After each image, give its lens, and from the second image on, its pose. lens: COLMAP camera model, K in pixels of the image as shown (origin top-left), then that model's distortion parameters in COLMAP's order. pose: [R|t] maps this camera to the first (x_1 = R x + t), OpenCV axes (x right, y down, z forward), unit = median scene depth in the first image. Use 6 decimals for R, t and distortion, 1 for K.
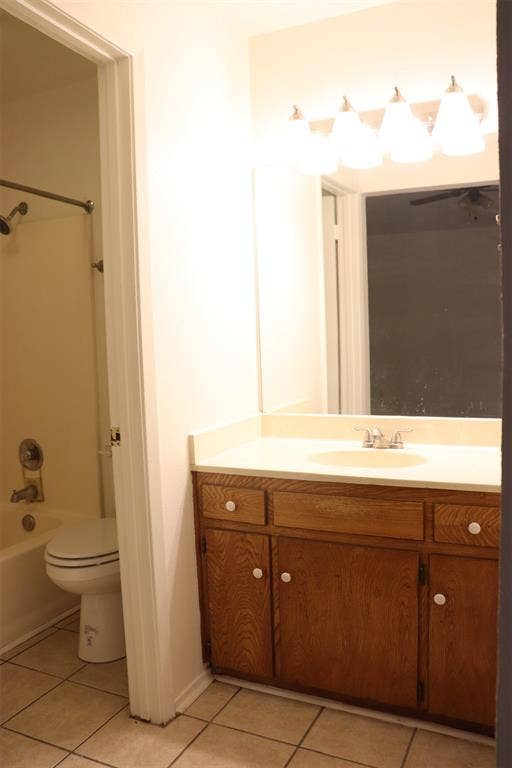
lens RADIAL K [[625.2, 0, 255.4], [0, 625.2, 385.4], [0, 0, 1]] dist [-0.175204, 0.150238]
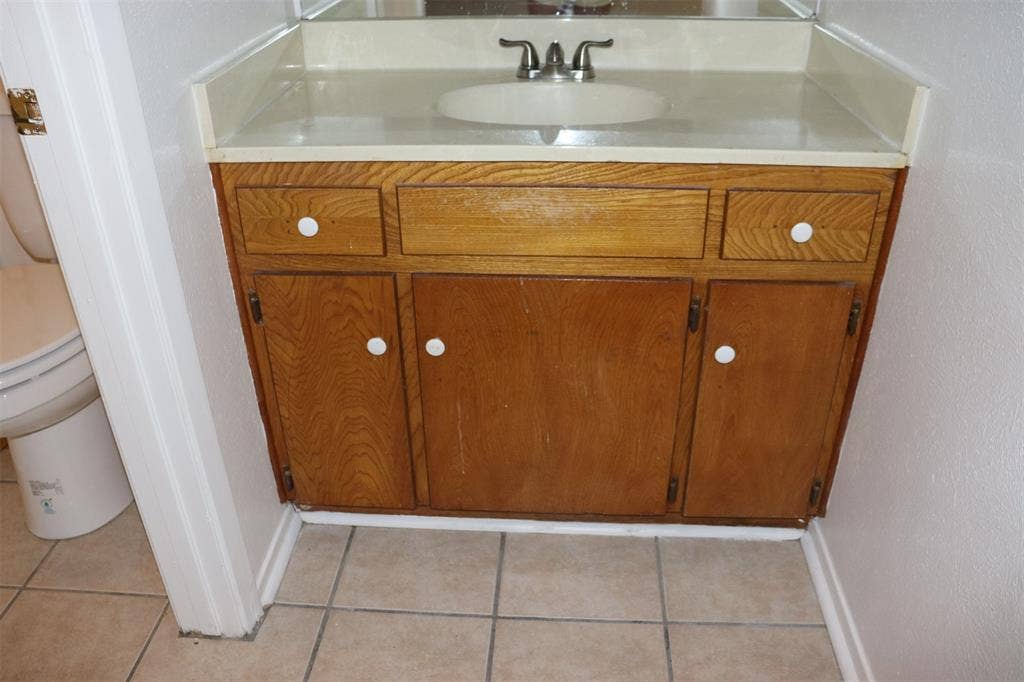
lens RADIAL K [[833.6, 0, 512.2], [0, 833.6, 339.8], [0, 0, 1]] dist [-0.175204, 0.150238]
pose [[0.925778, -0.176703, 0.334231, -0.124677], [0.017819, 0.903464, 0.428293, 0.001985], [-0.377647, -0.390549, 0.839556, 0.374499]]
